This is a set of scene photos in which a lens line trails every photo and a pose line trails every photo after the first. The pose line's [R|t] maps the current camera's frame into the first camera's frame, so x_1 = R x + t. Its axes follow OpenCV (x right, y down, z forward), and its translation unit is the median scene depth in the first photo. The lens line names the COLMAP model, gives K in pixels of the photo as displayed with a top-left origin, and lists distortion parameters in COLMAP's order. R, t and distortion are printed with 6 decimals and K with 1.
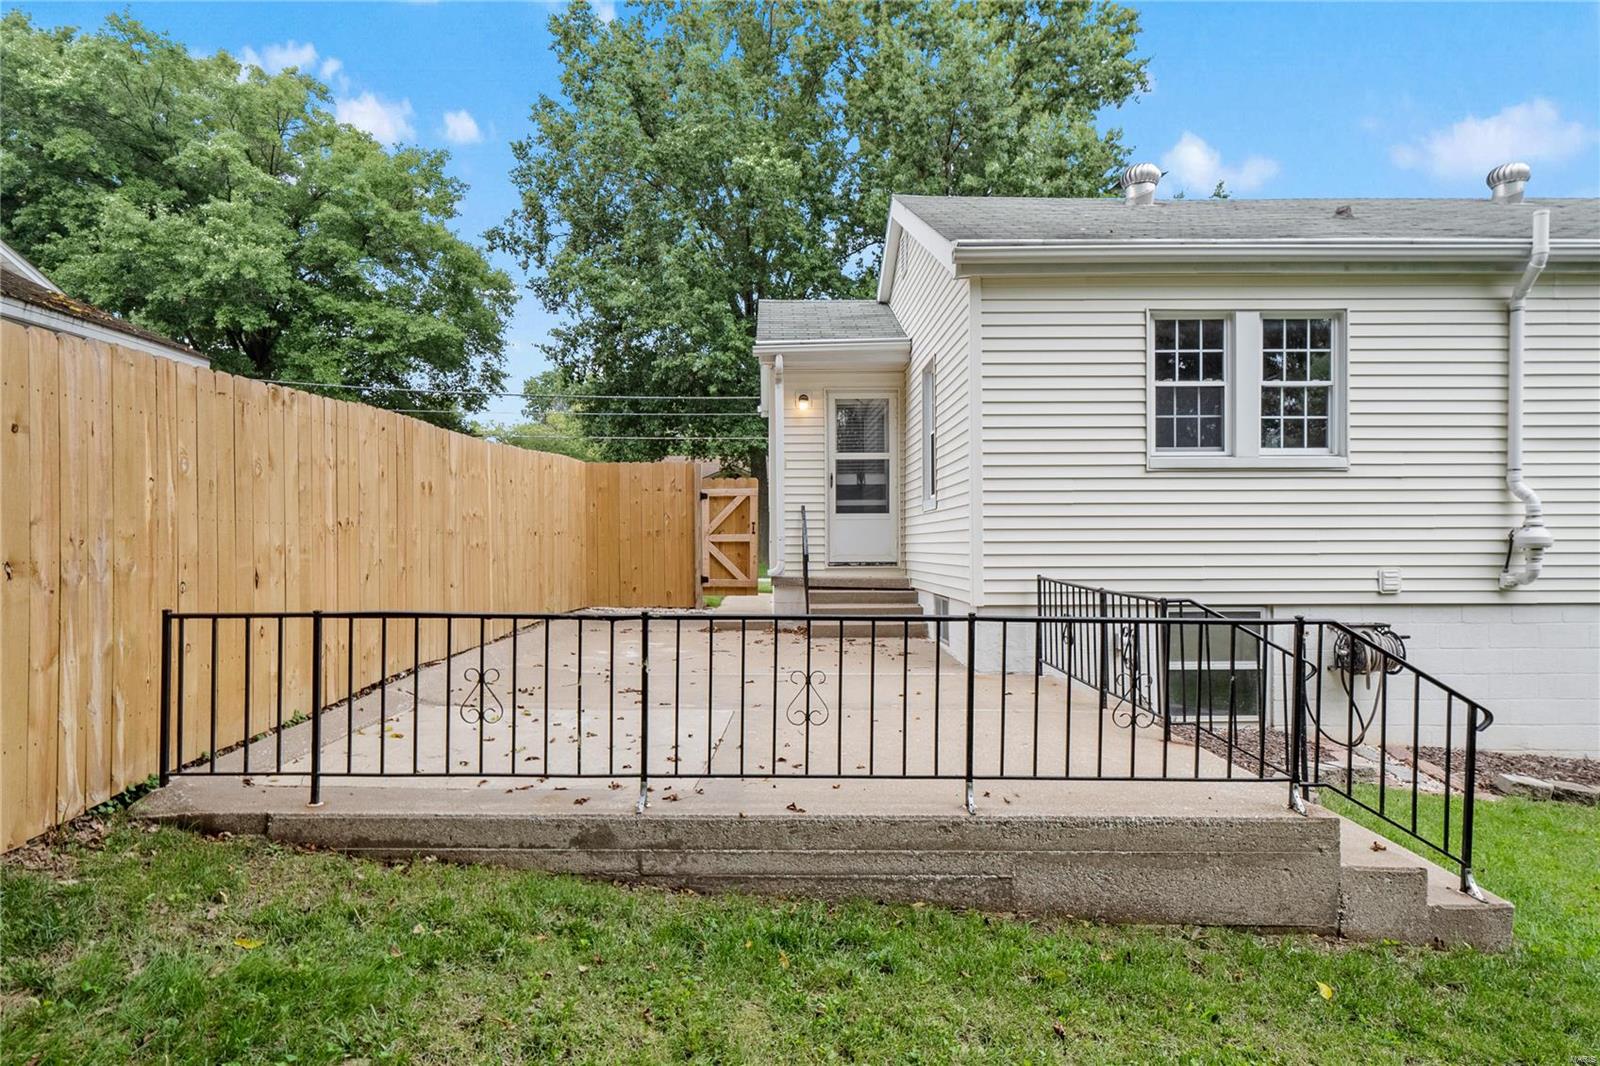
lens RADIAL K [[893.5, 0, 794.5], [0, 893.5, 560.8], [0, 0, 1]] dist [0.000679, -0.000890]
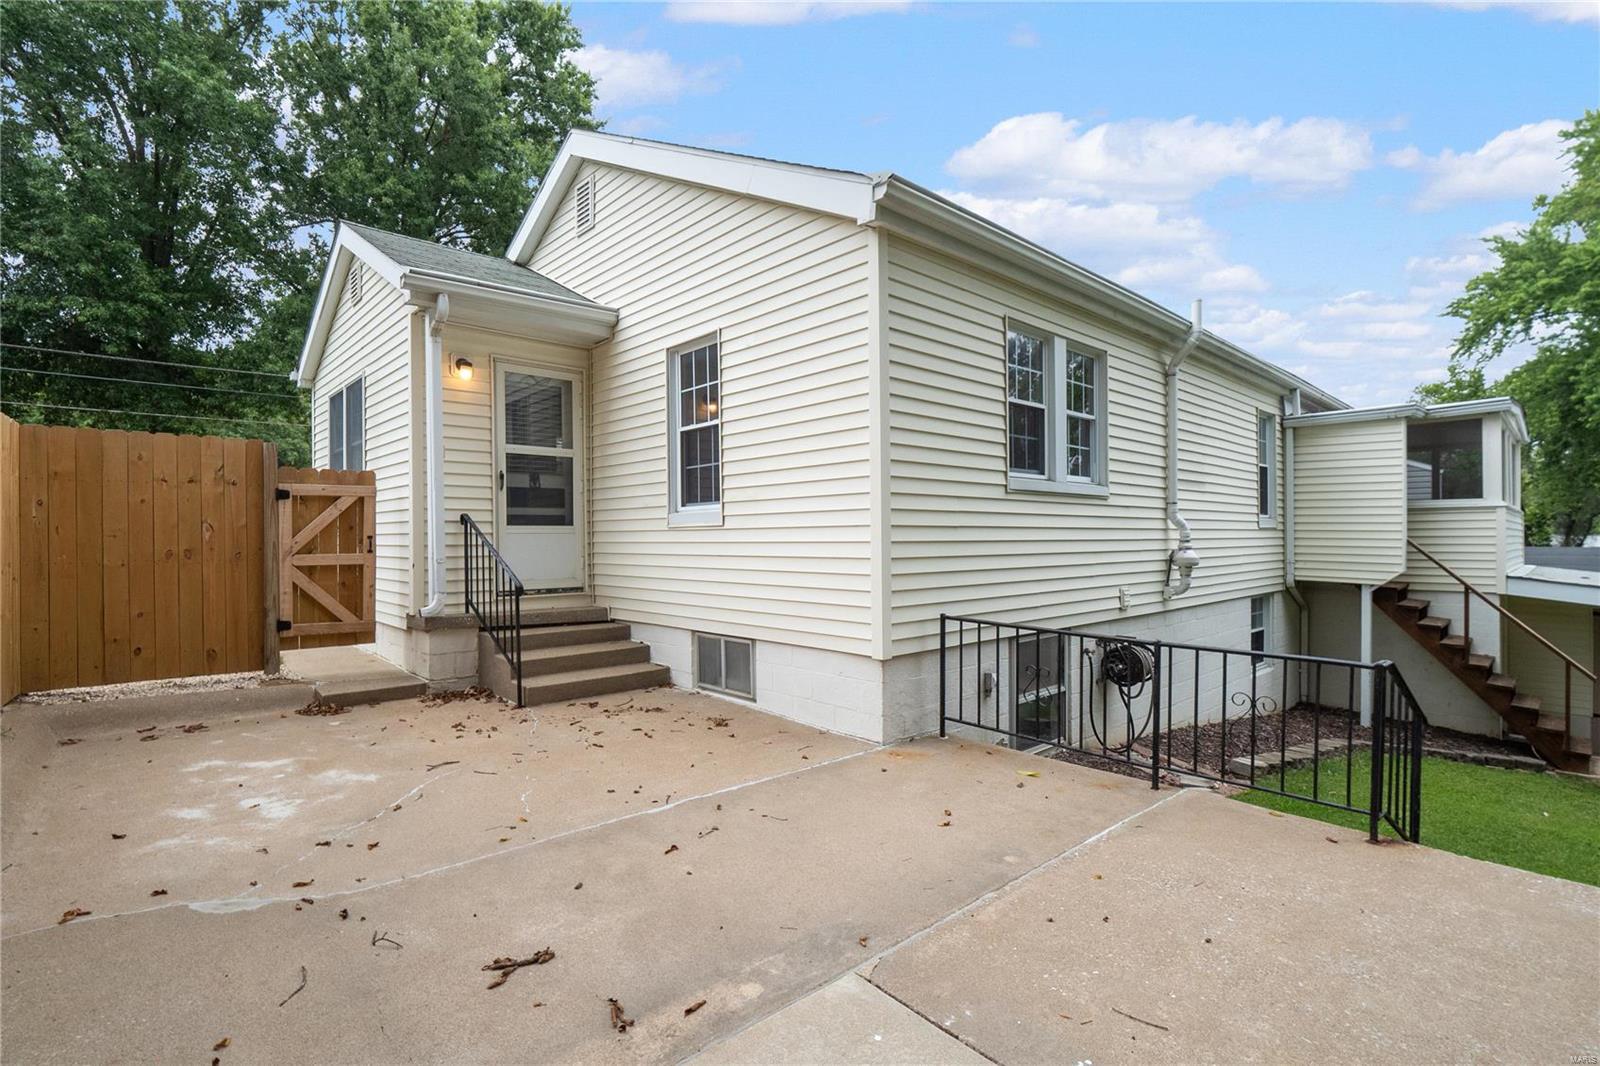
lens RADIAL K [[749.6, 0, 779.7], [0, 749.6, 542.8], [0, 0, 1]] dist [-0.000555, -0.000056]
pose [[0.755719, -0.003602, 0.654886, -0.251699], [0.013476, 0.999859, -0.010051, -0.038221], [-0.654758, 0.016421, 0.755661, 0.499284]]
